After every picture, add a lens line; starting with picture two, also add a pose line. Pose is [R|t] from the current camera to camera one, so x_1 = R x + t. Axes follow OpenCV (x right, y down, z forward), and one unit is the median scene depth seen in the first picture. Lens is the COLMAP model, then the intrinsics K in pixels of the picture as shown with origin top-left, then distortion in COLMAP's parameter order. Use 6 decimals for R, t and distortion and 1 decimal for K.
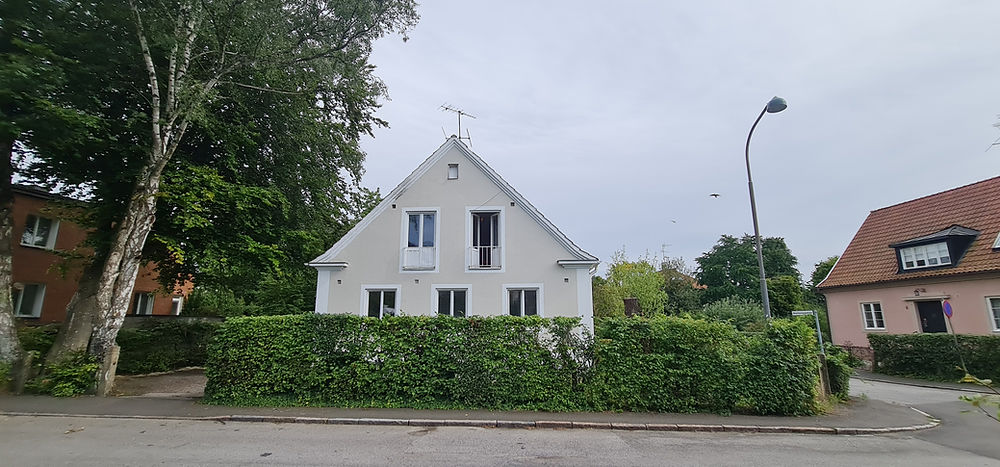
lens RADIAL K [[412.6, 0, 498.1], [0, 412.6, 240.9], [0, 0, 1]] dist [-0.013901, 0.004561]
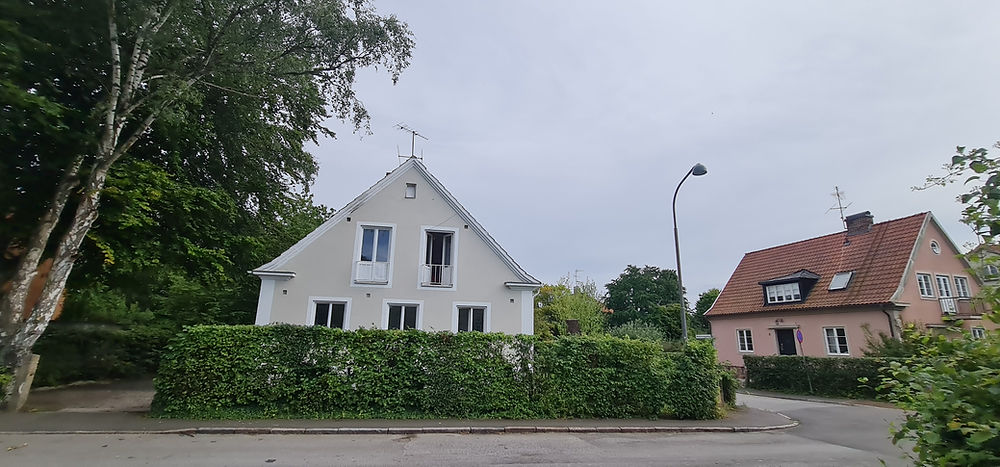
lens RADIAL K [[411.8, 0, 499.5], [0, 411.8, 239.3], [0, 0, 1]] dist [-0.015683, 0.006823]
pose [[0.974953, 0.074275, 0.209643, -0.158154], [-0.064761, 0.996550, -0.051901, -0.011406], [-0.212775, 0.037024, 0.976400, -0.089907]]
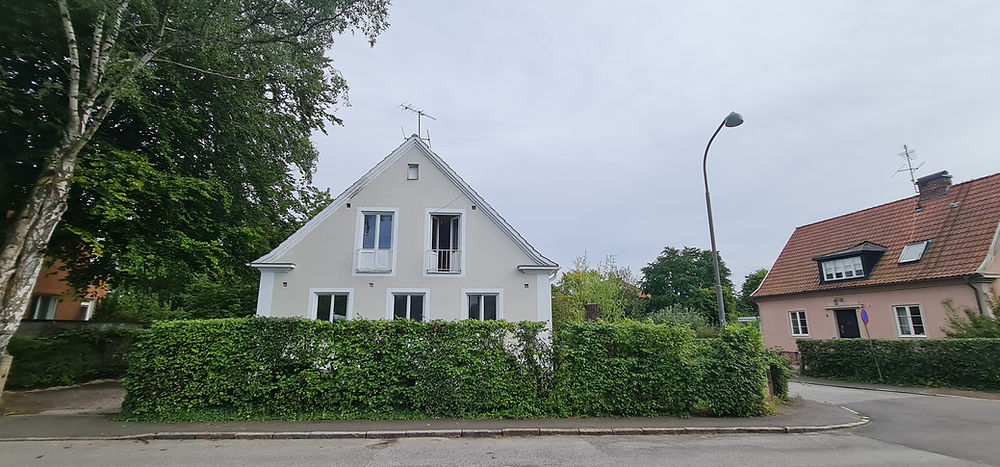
lens RADIAL K [[411.8, 0, 499.5], [0, 411.8, 239.3], [0, 0, 1]] dist [-0.015683, 0.006823]
pose [[0.991870, 0.026735, 0.124412, -0.037714], [-0.023724, 0.999390, -0.025620, 0.015489], [-0.125021, 0.022460, 0.991900, 0.031476]]
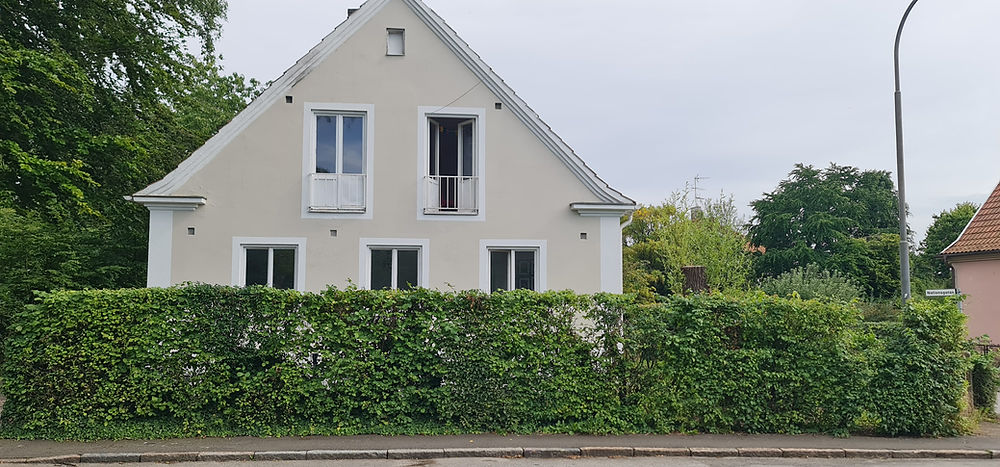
lens RADIAL K [[739.3, 0, 500.6], [0, 739.3, 245.2], [0, 0, 1]] dist [0.065325, -0.047727]
pose [[0.988989, 0.017165, 0.146988, -0.177259], [-0.033731, 0.993251, 0.110970, -0.013576], [-0.144091, -0.114706, 0.982894, -0.104132]]
